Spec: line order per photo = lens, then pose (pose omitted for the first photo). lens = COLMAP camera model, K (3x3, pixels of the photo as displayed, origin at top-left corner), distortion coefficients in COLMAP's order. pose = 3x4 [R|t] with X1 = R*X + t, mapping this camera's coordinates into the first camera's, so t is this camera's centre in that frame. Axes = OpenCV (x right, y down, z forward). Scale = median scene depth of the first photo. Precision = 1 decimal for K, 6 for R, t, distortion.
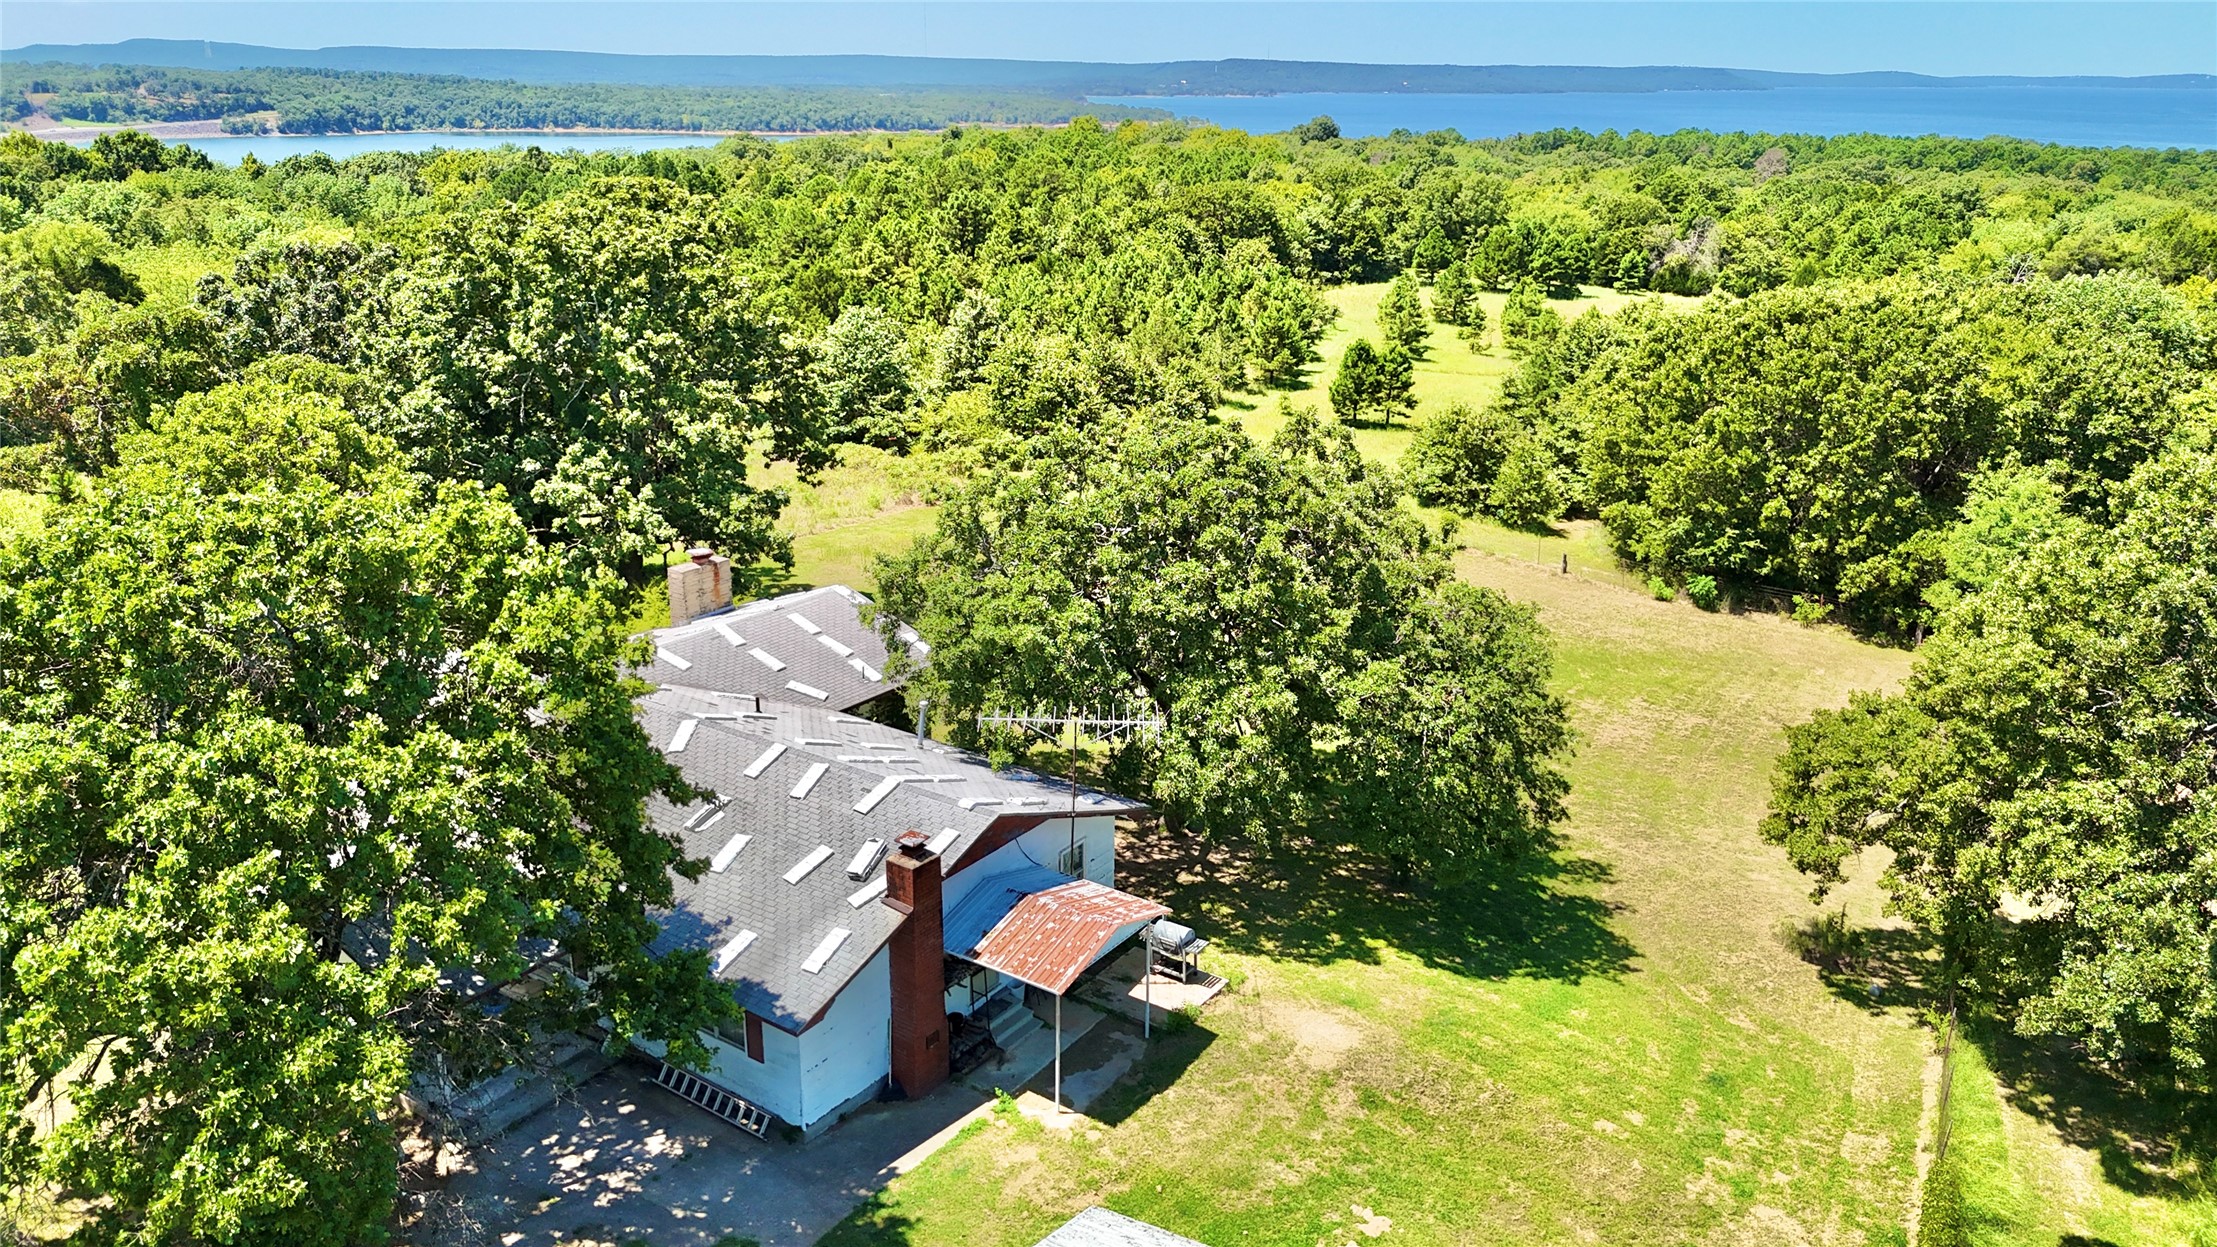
lens RADIAL K [[1628.8, 0, 1118.5], [0, 1628.8, 619.0], [0, 0, 1]] dist [0.075040, -0.079763]
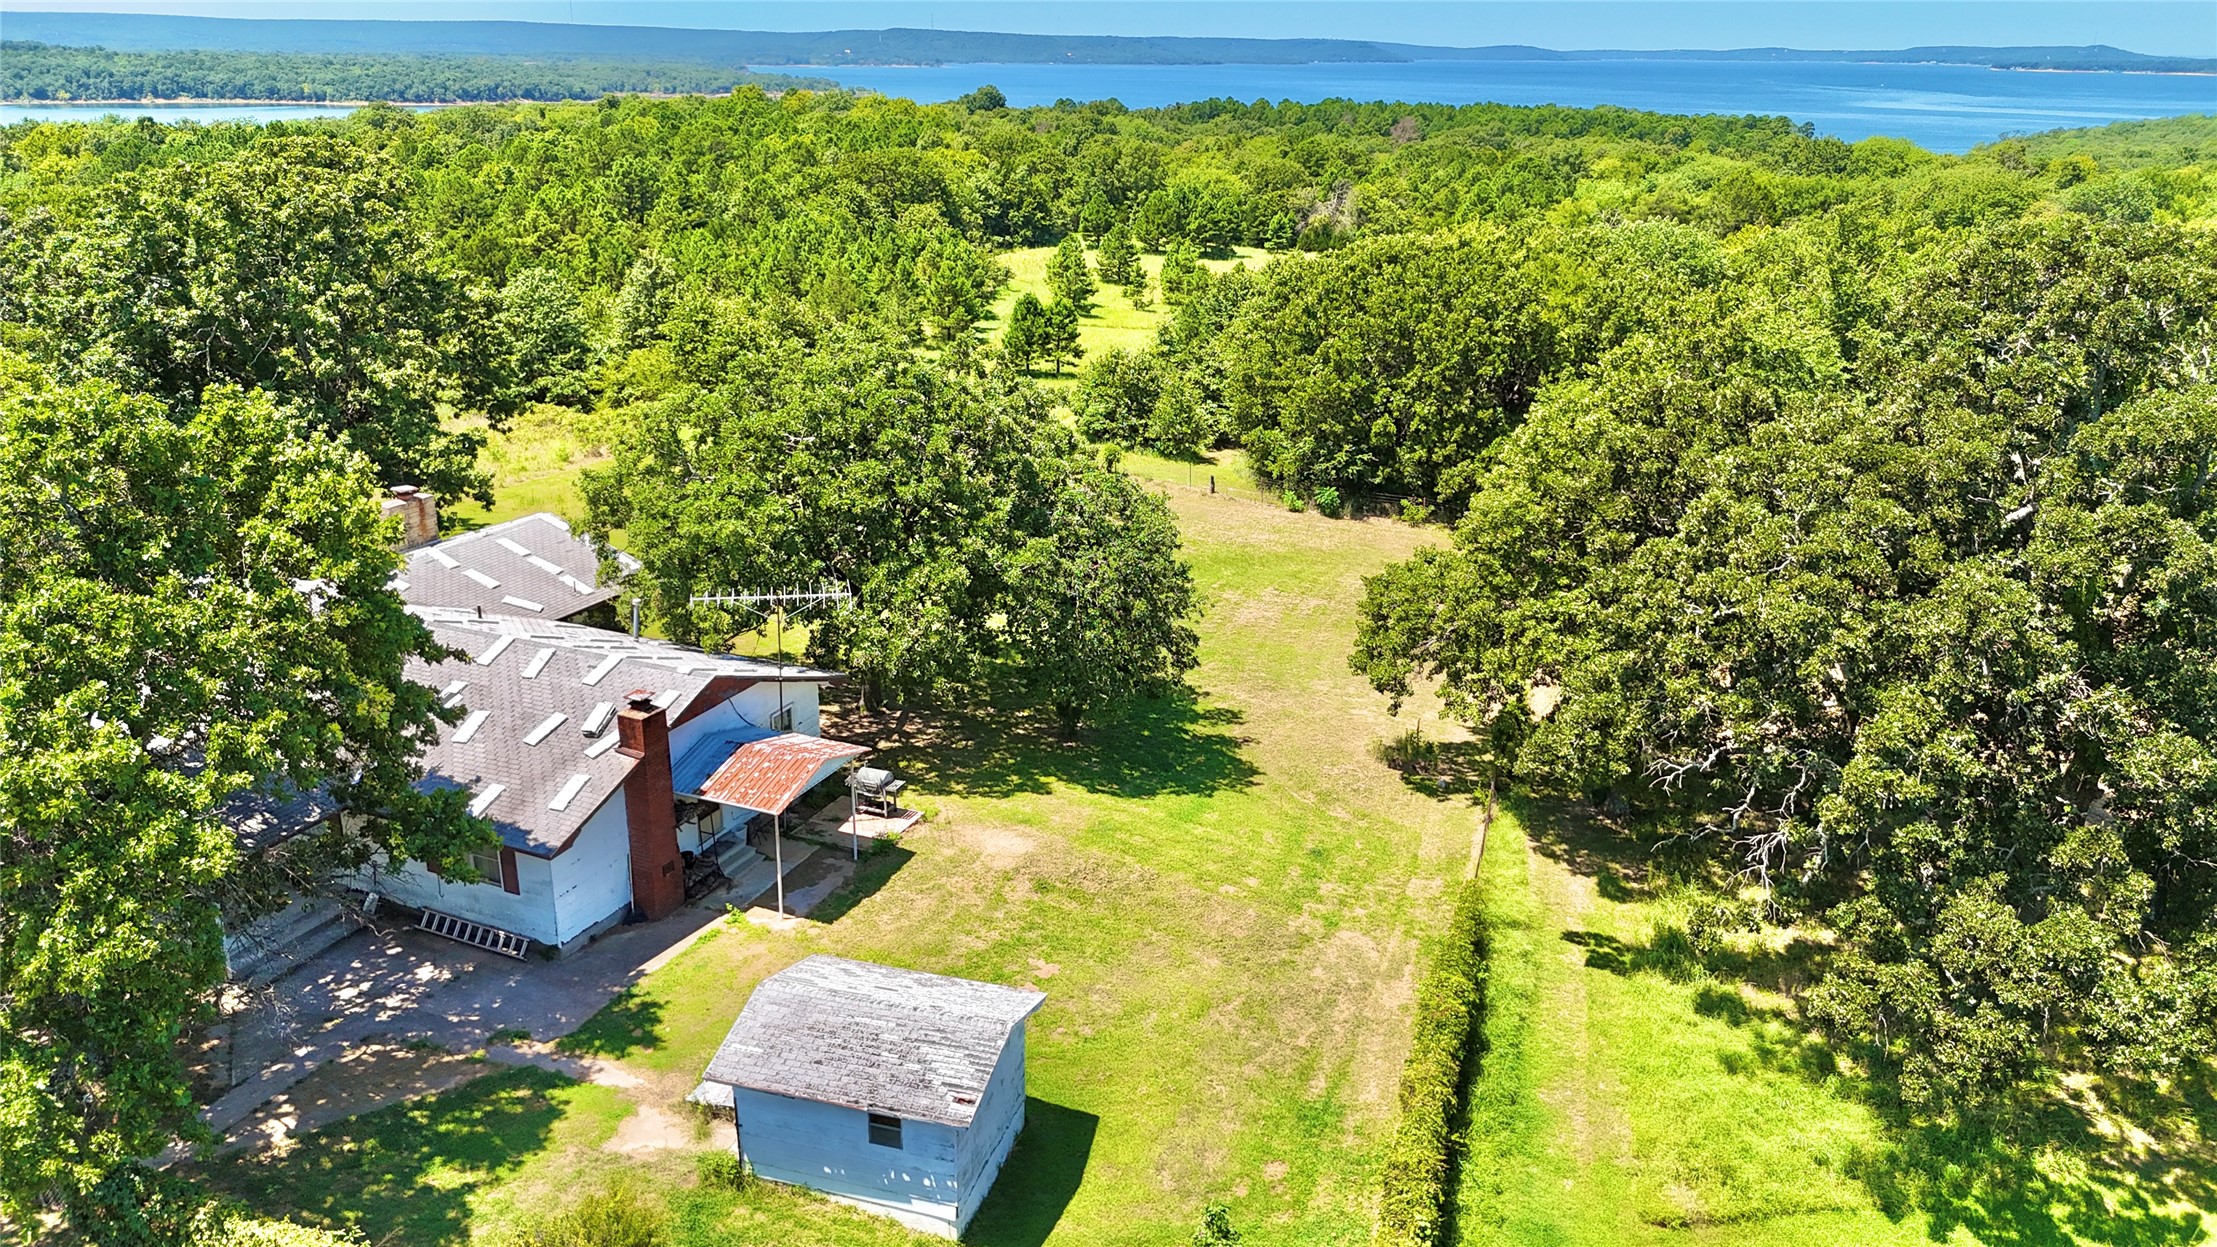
lens RADIAL K [[1628.8, 0, 1111.9], [0, 1628.8, 624.0], [0, 0, 1]] dist [0.075040, -0.079763]
pose [[0.982337, -0.060579, 0.177041, 0.000709], [0.057243, 0.998074, 0.023894, 0.061007], [-0.178148, -0.013337, 0.983913, -0.173465]]
